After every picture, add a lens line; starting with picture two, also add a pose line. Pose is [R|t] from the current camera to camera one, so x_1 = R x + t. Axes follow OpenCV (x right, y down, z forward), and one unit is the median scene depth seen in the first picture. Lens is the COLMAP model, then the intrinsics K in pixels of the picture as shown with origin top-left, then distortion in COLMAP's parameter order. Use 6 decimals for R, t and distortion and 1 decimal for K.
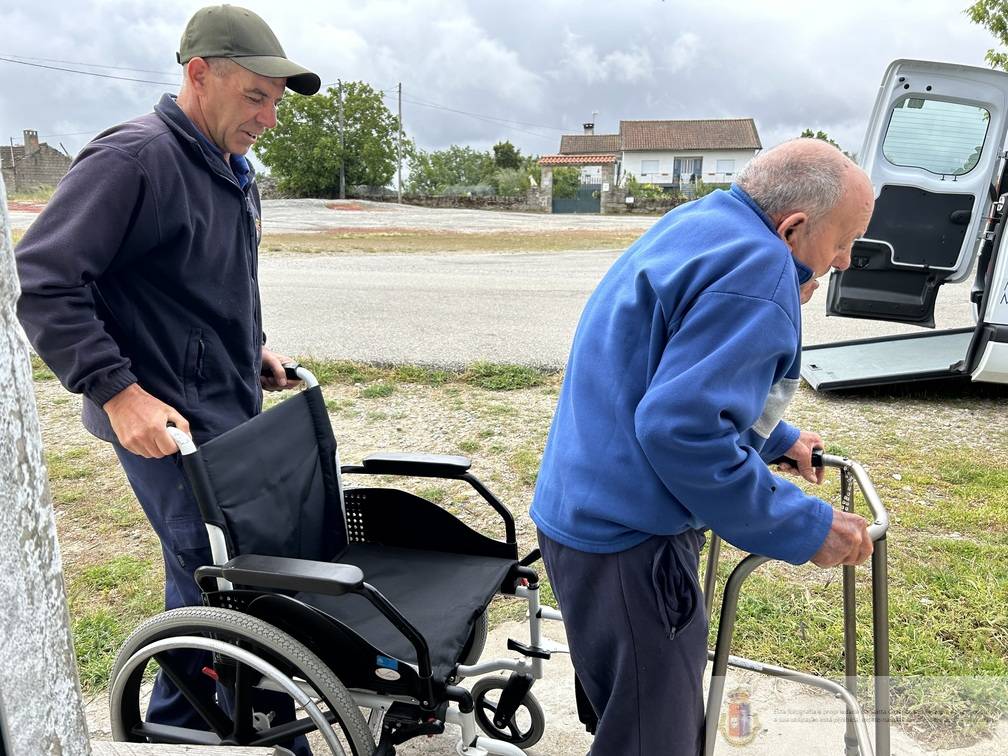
lens RADIAL K [[752.4, 0, 507.4], [0, 752.4, 387.0], [0, 0, 1]] dist [0.051835, -0.068426]
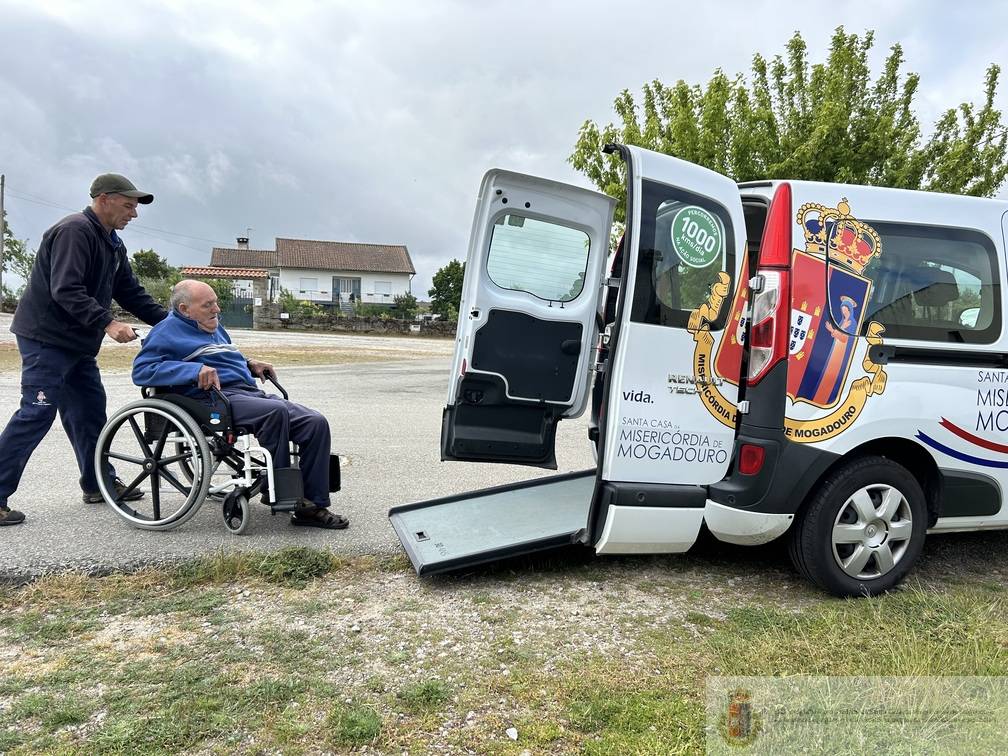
lens RADIAL K [[752.4, 0, 507.4], [0, 752.4, 387.0], [0, 0, 1]] dist [0.051835, -0.068426]
pose [[0.909118, -0.009708, 0.416426, 0.148591], [0.072031, 0.988331, -0.134214, -0.059317], [-0.410264, 0.152012, 0.899208, 0.225216]]
